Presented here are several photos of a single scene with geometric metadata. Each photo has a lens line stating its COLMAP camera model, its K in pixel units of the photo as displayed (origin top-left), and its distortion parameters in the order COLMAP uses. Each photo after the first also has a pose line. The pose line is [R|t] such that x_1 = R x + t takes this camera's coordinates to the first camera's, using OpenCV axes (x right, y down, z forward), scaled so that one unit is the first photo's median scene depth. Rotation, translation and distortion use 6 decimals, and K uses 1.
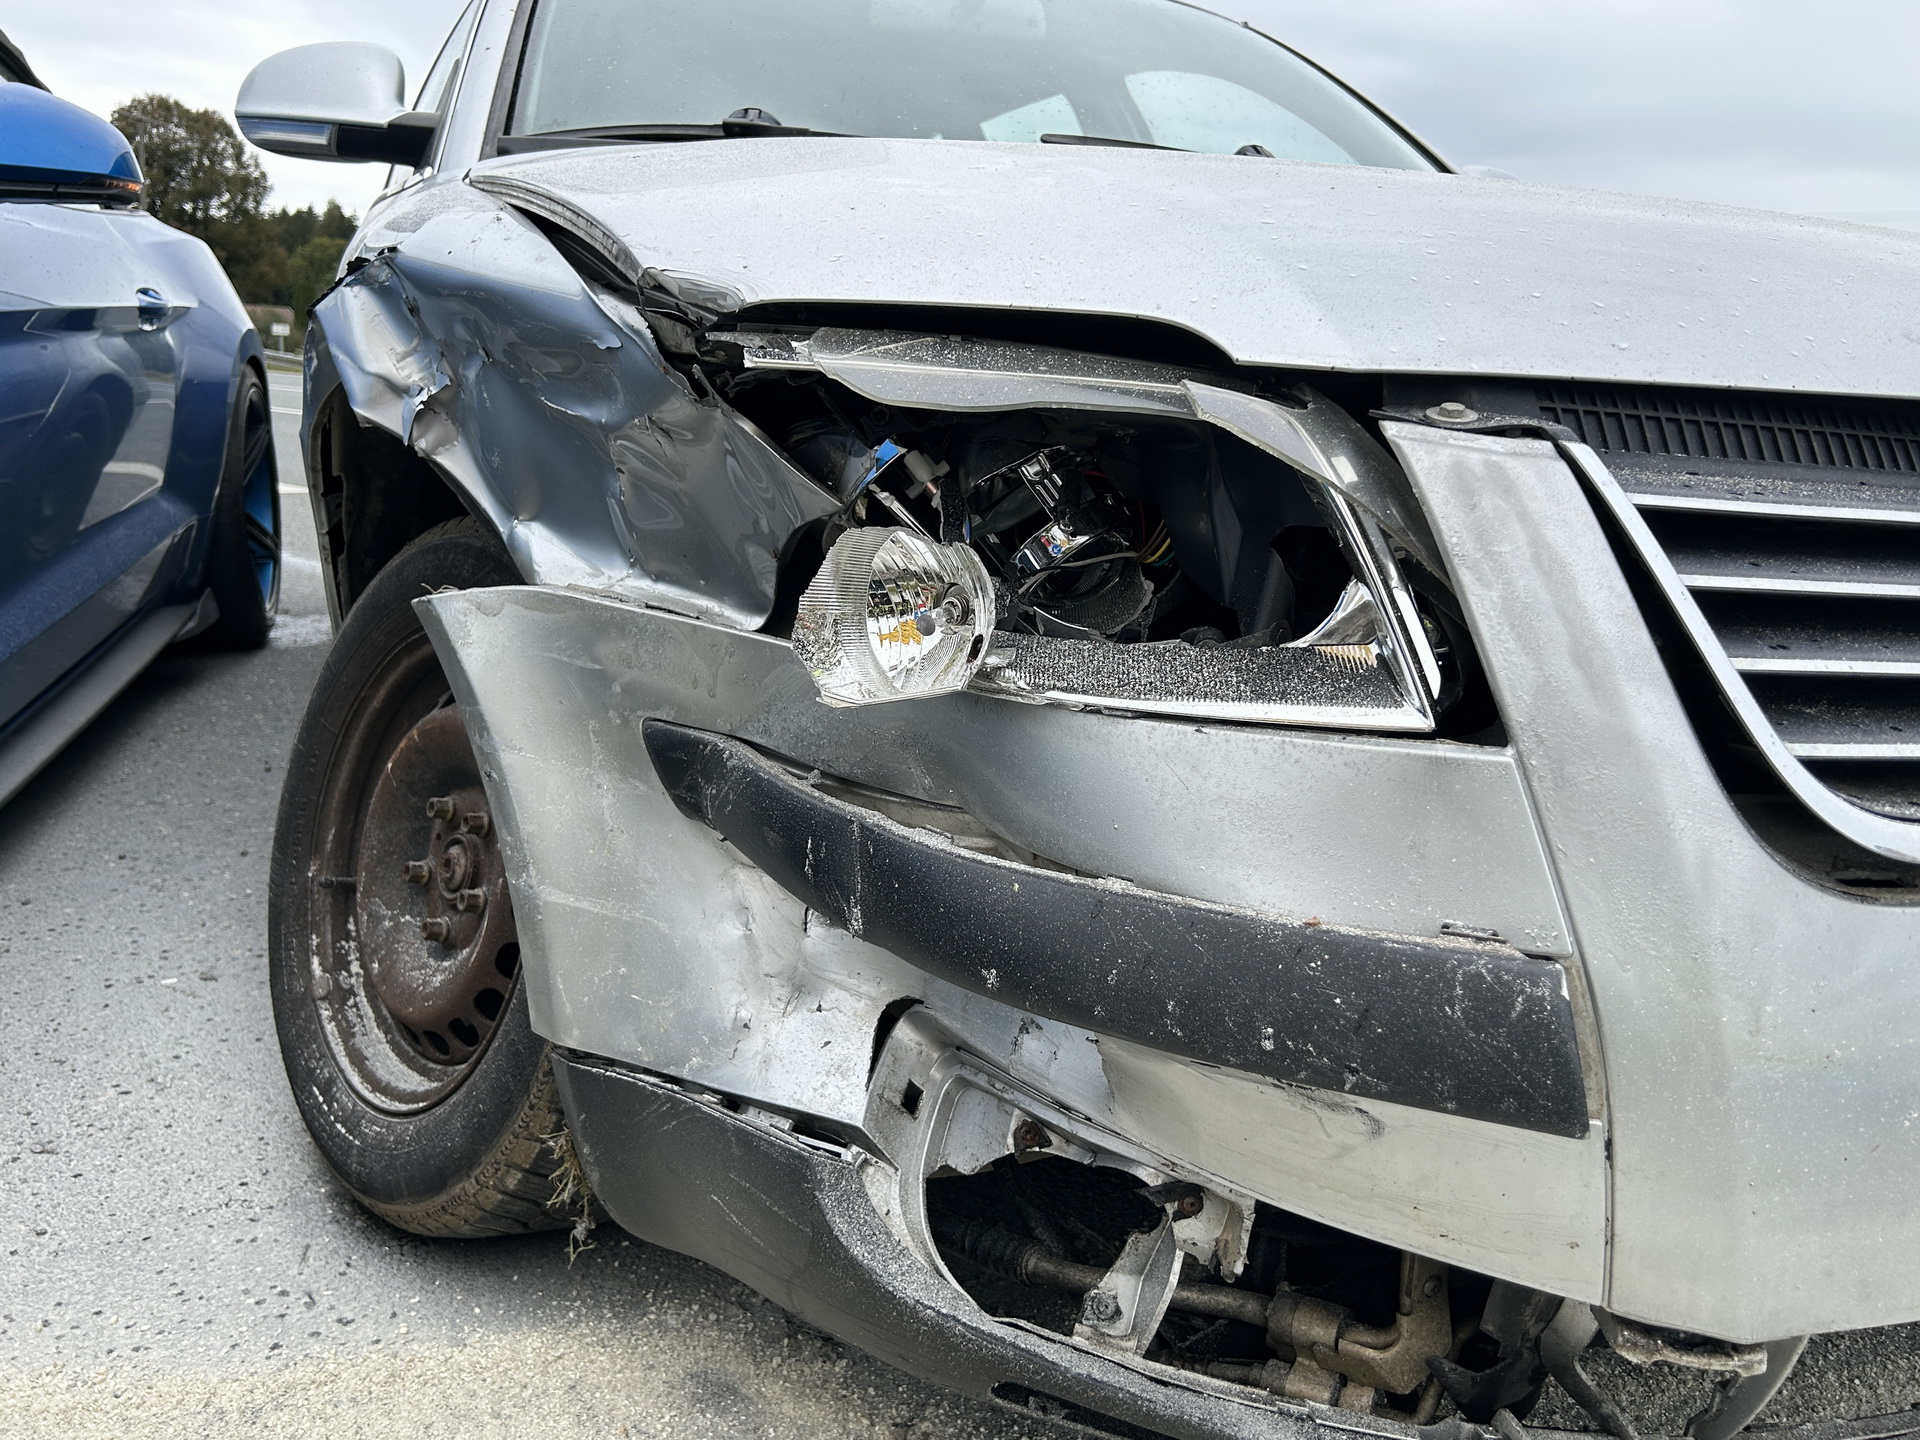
lens RADIAL K [[1542.9, 0, 968.4], [0, 1542.9, 729.1], [0, 0, 1]] dist [-0.000327, 0.000107]
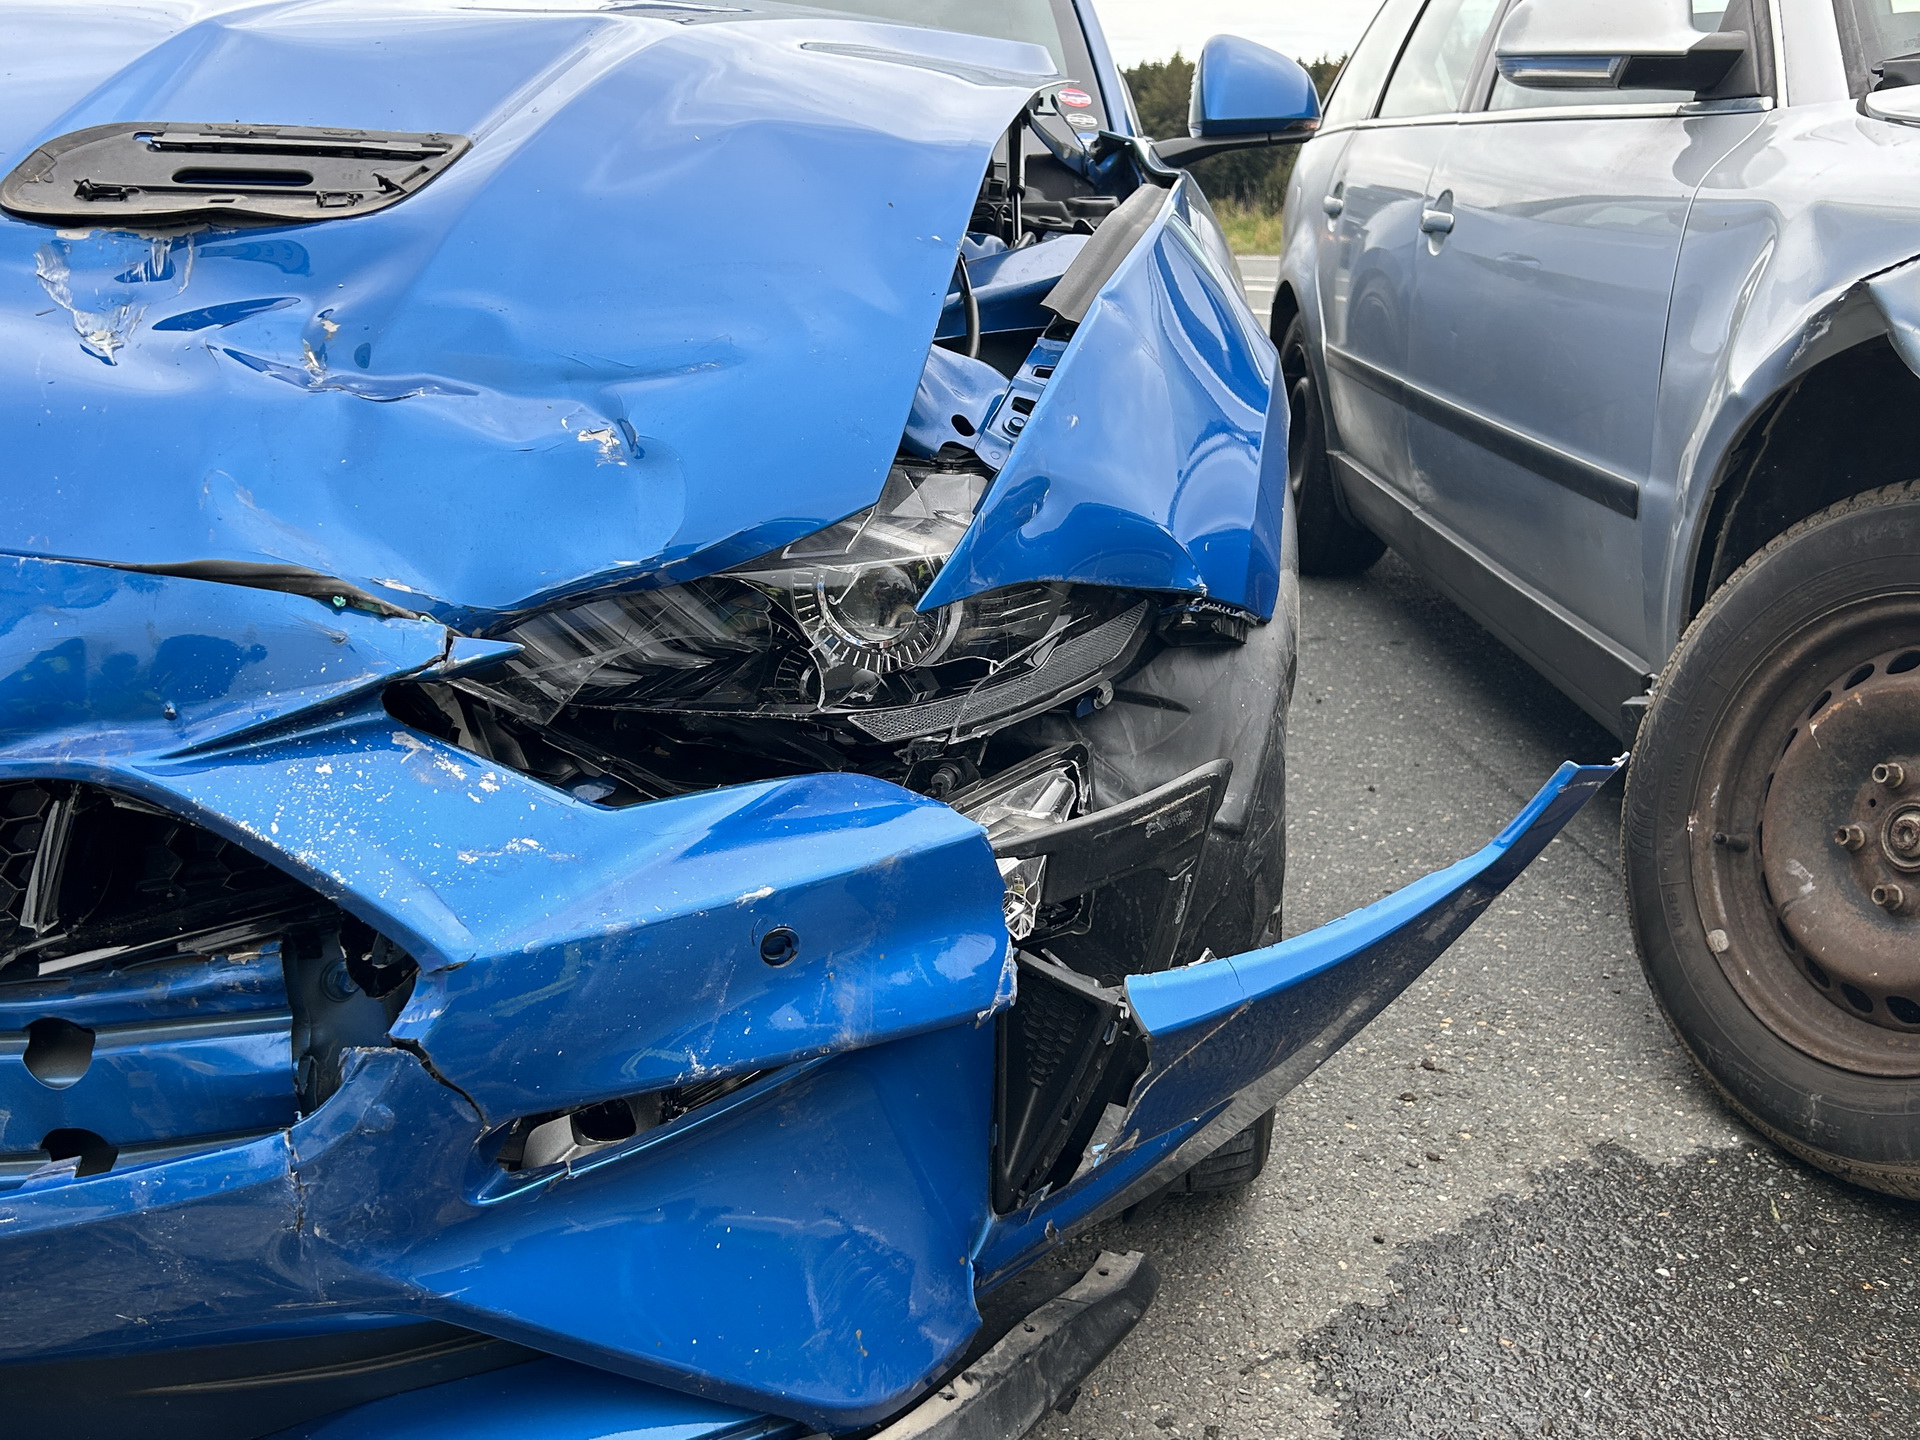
lens RADIAL K [[1800.4, 0, 960.0], [0, 1800.4, 720.0], [0, 0, 1]] dist [0.081630, -0.129306]
pose [[0.924893, 0.041052, -0.378004, -0.710944], [-0.024367, 0.998510, 0.048819, -0.040862], [0.379445, -0.035942, 0.924516, -0.480719]]
